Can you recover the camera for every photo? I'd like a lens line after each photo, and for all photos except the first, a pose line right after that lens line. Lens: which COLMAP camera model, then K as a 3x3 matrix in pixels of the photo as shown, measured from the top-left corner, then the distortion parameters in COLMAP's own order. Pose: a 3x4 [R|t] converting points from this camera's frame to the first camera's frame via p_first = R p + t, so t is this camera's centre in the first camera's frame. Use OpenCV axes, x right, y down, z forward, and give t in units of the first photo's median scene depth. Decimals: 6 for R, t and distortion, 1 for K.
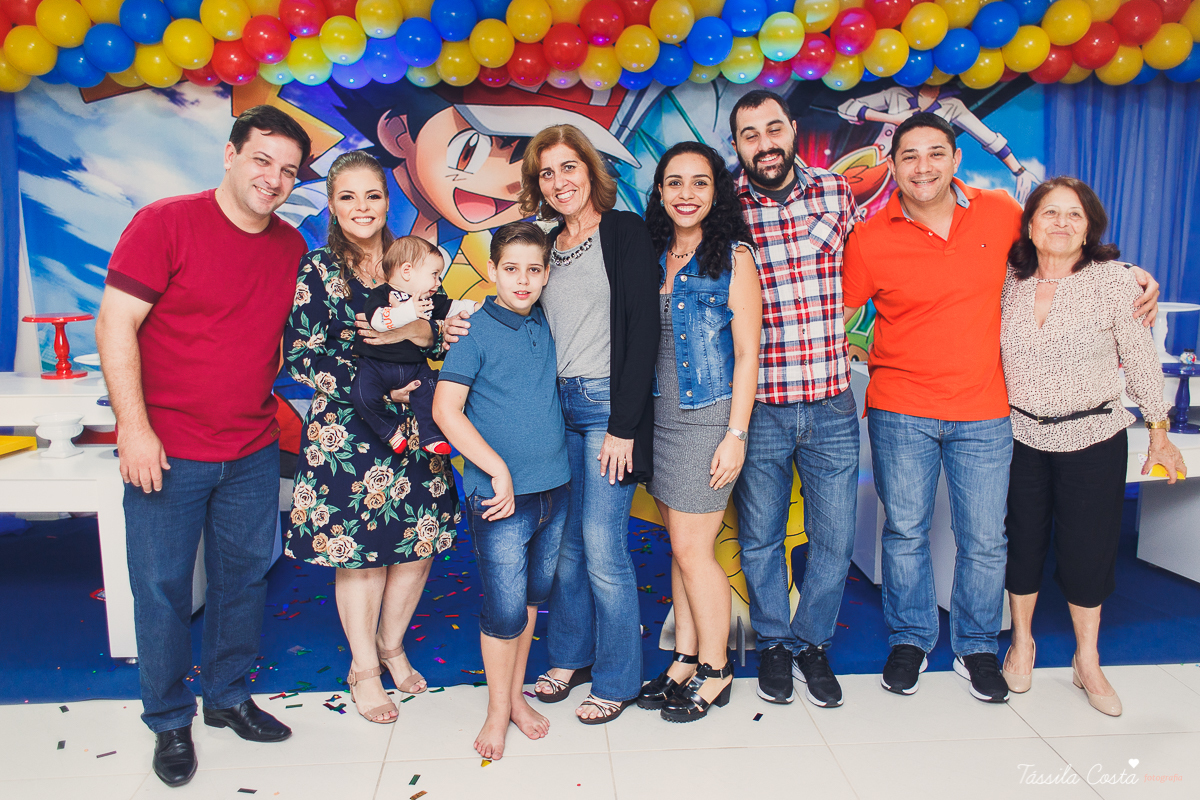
lens RADIAL K [[941.0, 0, 600.0], [0, 941.0, 400.0], [0, 0, 1]] dist [0.020458, -0.005712]
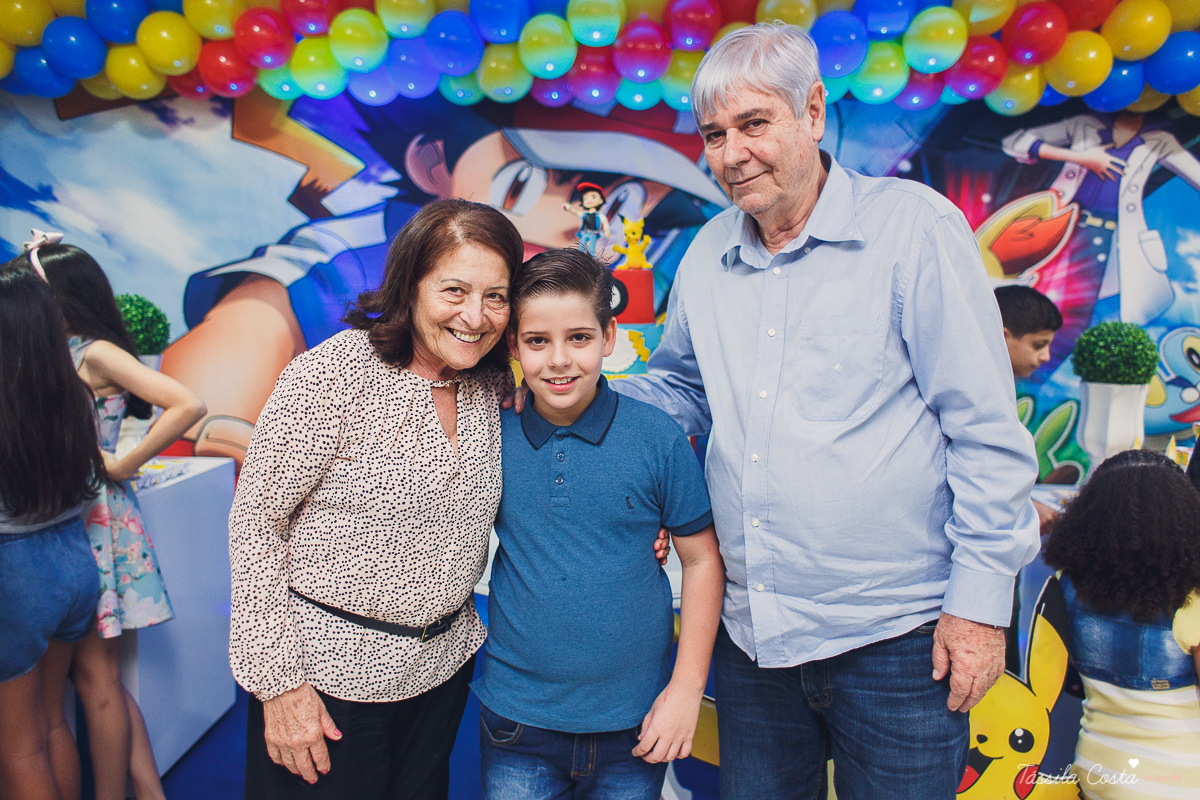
lens RADIAL K [[941.0, 0, 600.0], [0, 941.0, 400.0], [0, 0, 1]] dist [0.020458, -0.005712]
pose [[0.994686, 0.041011, -0.094439, 0.011330], [-0.047665, 0.996455, -0.069319, -0.035490], [0.091262, 0.073452, 0.993114, 0.239554]]
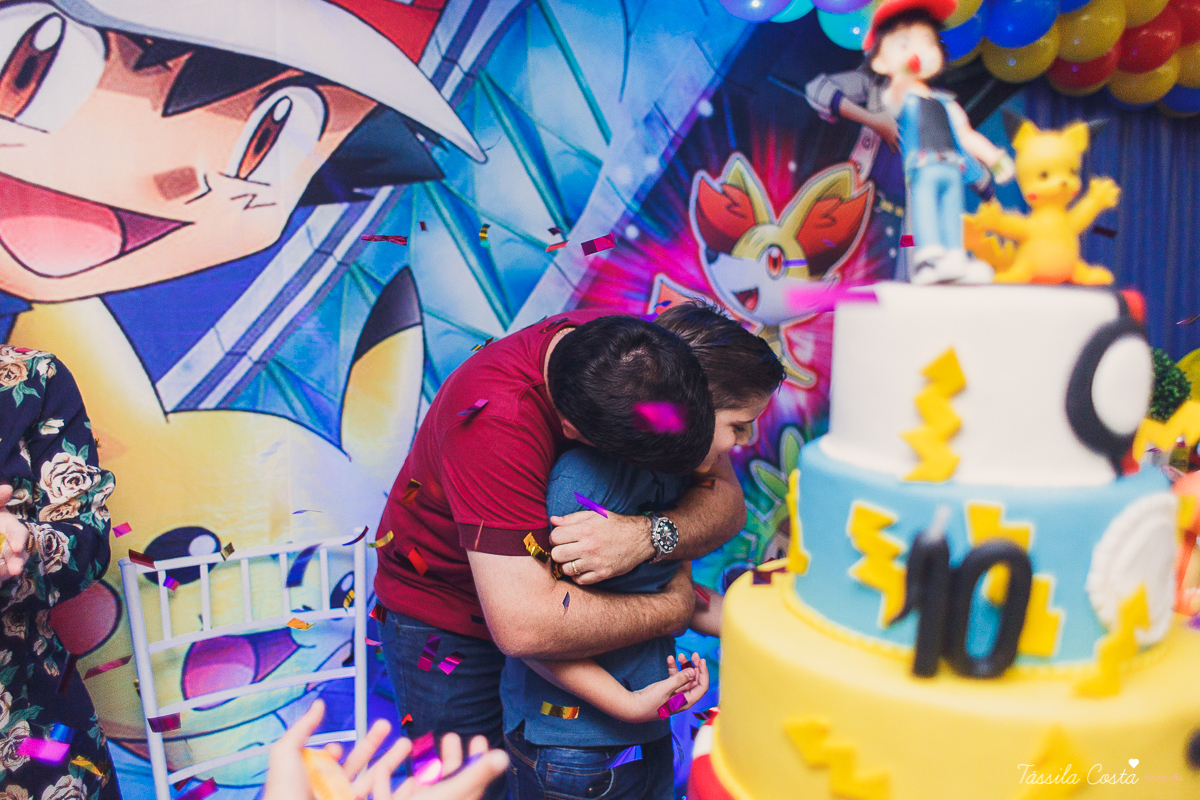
lens RADIAL K [[994.9, 0, 592.5], [0, 994.9, 404.0], [0, 0, 1]] dist [0.031904, -0.011499]
pose [[0.848676, -0.037179, 0.527605, -0.165832], [0.073859, 0.996083, -0.048613, -0.113414], [-0.523731, 0.080225, 0.848098, 0.612510]]
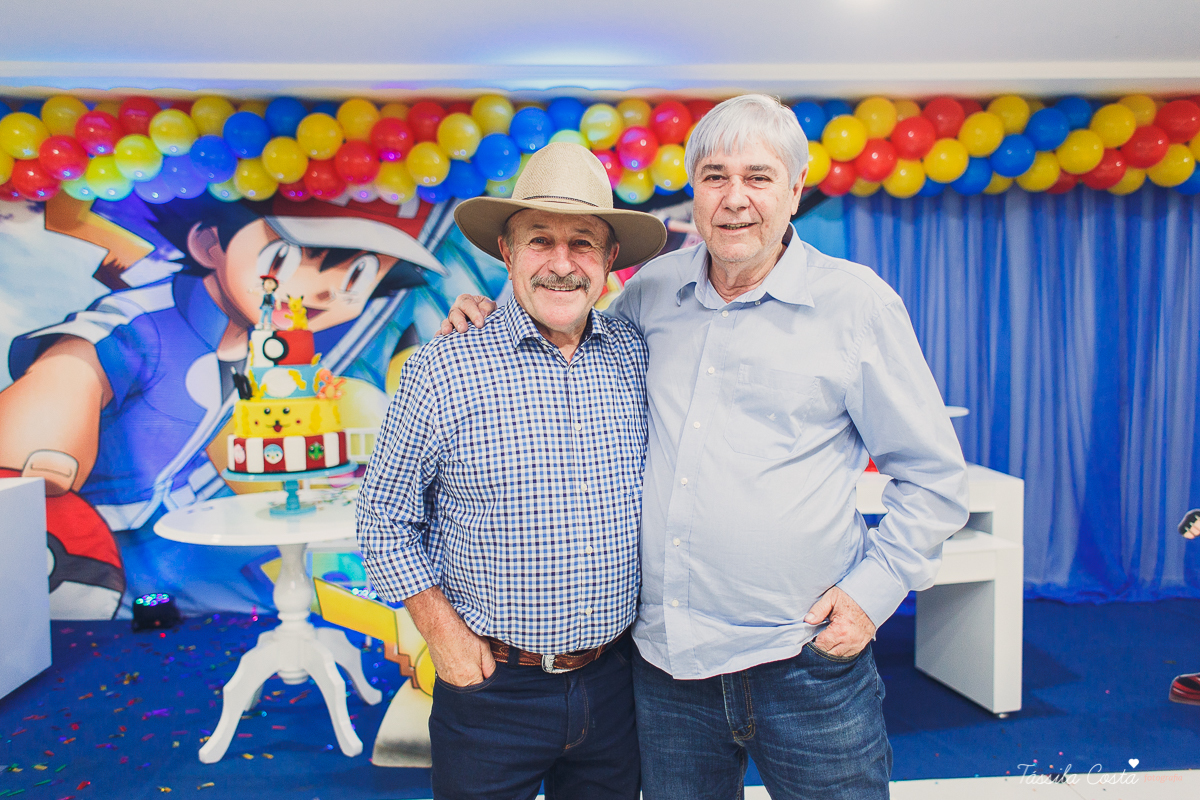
lens RADIAL K [[949.7, 0, 600.0], [0, 949.7, 400.0], [0, 0, 1]] dist [0.012386, -0.009425]
pose [[0.999942, -0.005864, 0.009066, 0.202416], [0.006799, 0.994262, -0.106760, -0.001781], [-0.008388, 0.106816, 0.994243, -0.012464]]
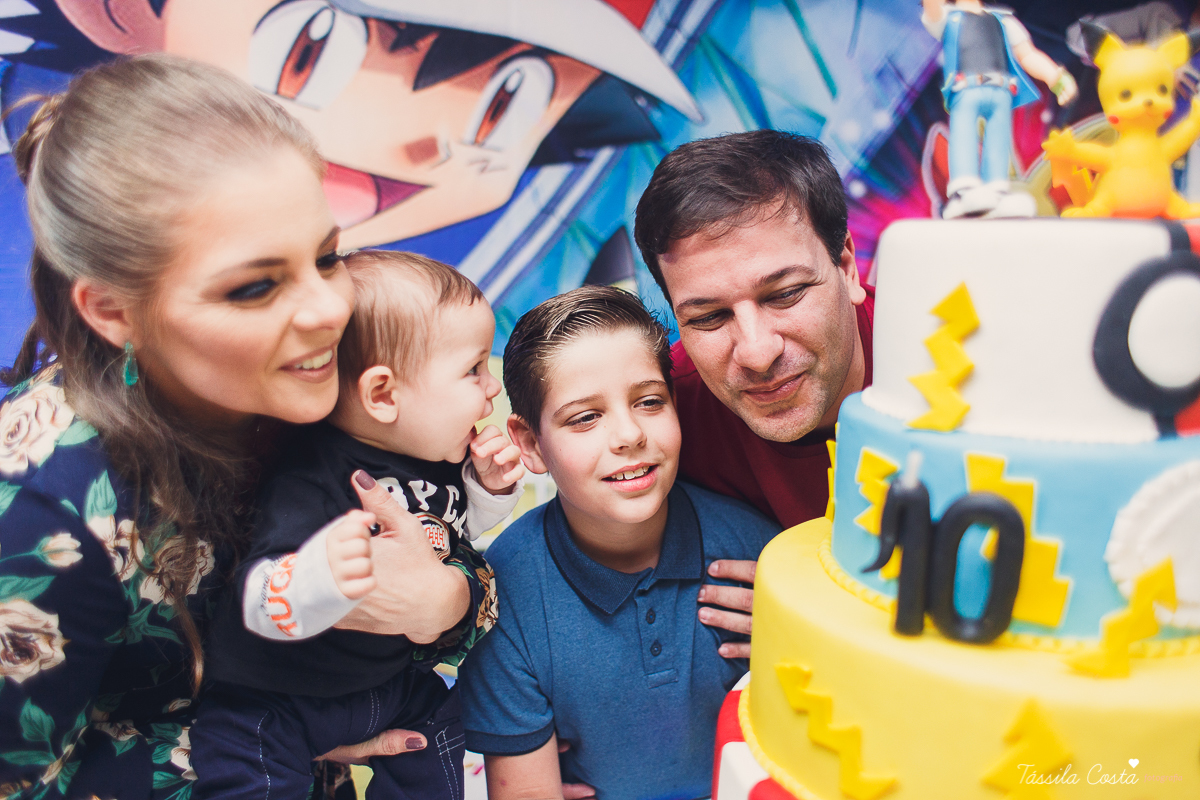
lens RADIAL K [[941.0, 0, 600.0], [0, 941.0, 400.0], [0, 0, 1]] dist [0.020458, -0.005712]
pose [[0.966208, -0.011105, 0.257523, -0.126686], [0.017821, 0.999559, -0.023760, -0.107618], [-0.257146, 0.027547, 0.965980, 0.599317]]
